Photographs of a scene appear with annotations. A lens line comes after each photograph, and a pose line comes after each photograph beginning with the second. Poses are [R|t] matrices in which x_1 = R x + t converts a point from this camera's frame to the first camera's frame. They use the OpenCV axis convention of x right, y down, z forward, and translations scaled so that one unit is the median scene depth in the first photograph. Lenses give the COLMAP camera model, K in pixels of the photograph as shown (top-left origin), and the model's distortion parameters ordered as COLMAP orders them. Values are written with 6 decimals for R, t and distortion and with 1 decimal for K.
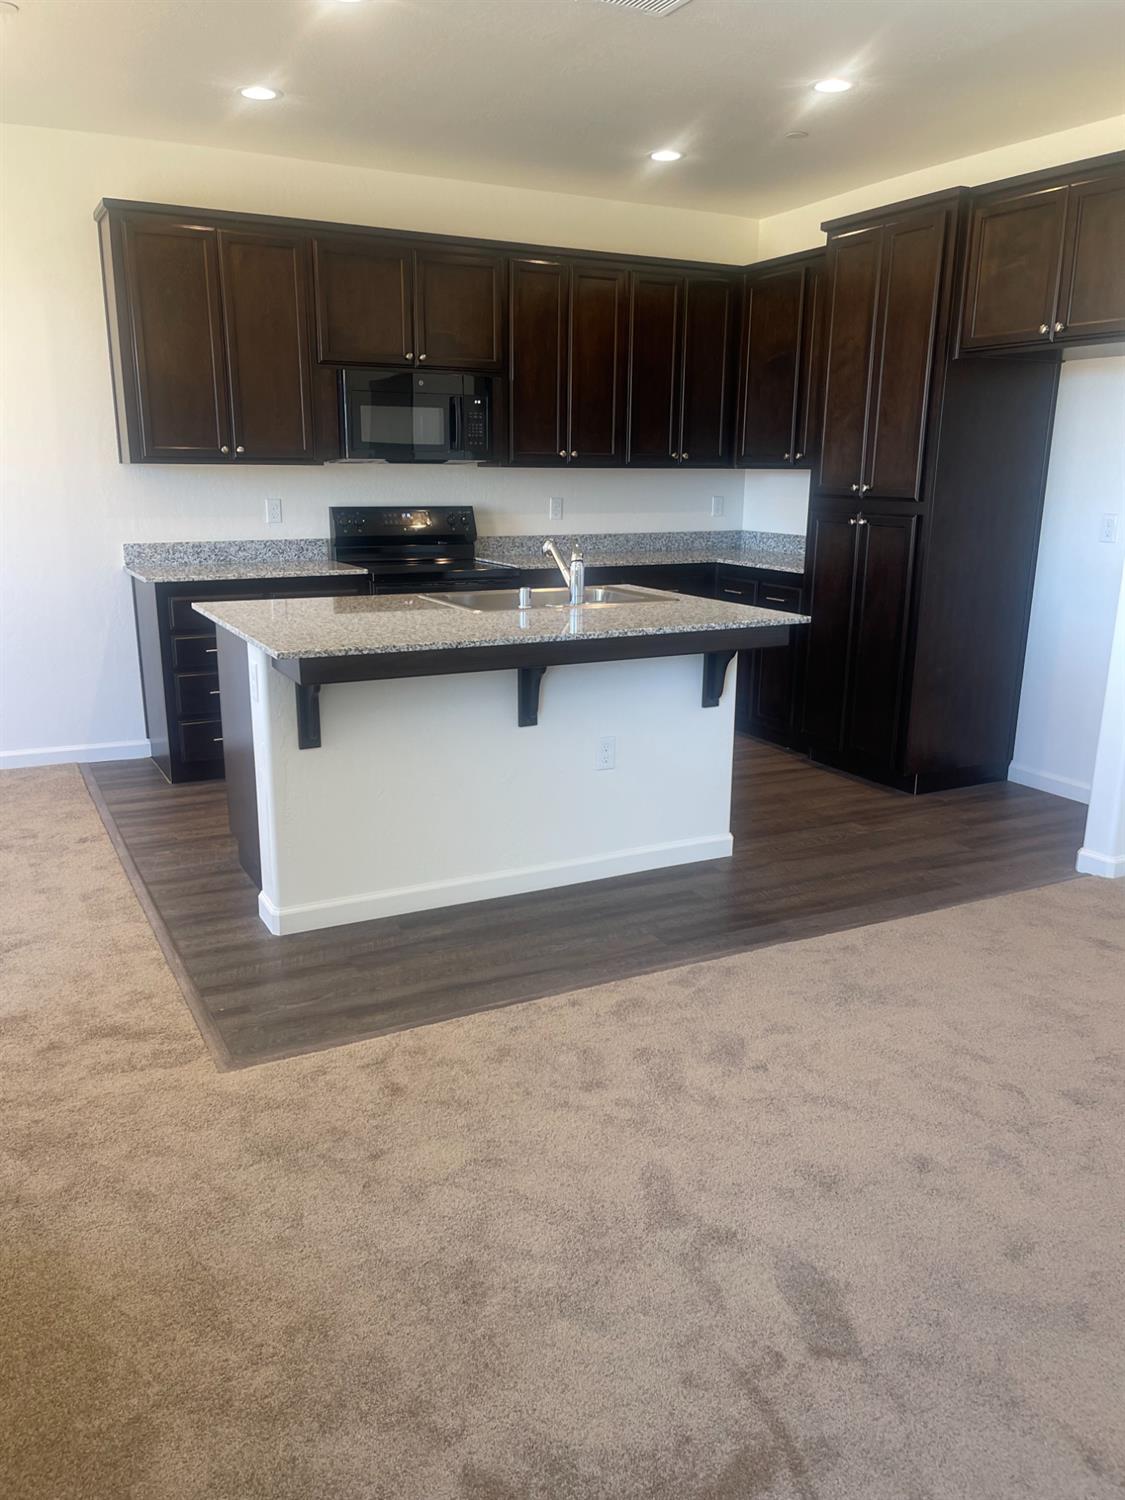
lens RADIAL K [[1135.3, 0, 562.5], [0, 1135.3, 750.0], [0, 0, 1]] dist [0.045129, -0.002969]
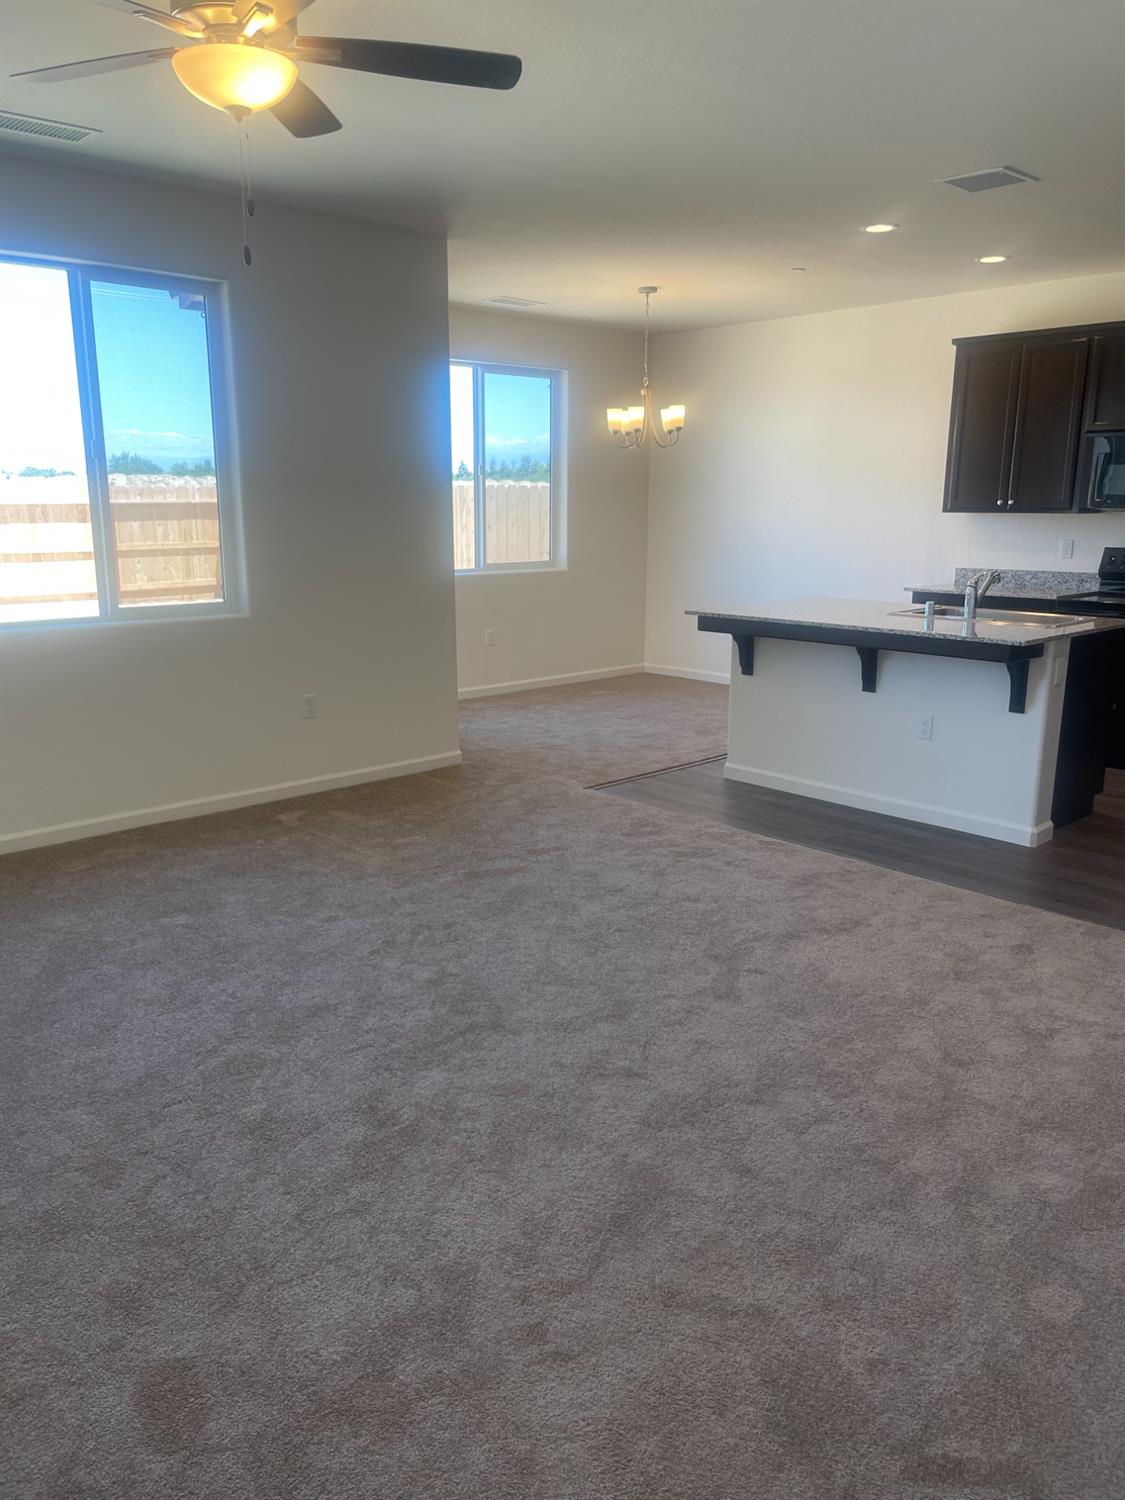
lens RADIAL K [[1135.3, 0, 562.5], [0, 1135.3, 750.0], [0, 0, 1]] dist [0.045129, -0.002969]
pose [[0.269368, 0.199753, -0.942093, 1.246236], [-0.237372, 0.961842, 0.136070, -0.054583], [0.933325, 0.186974, 0.306505, 0.202014]]
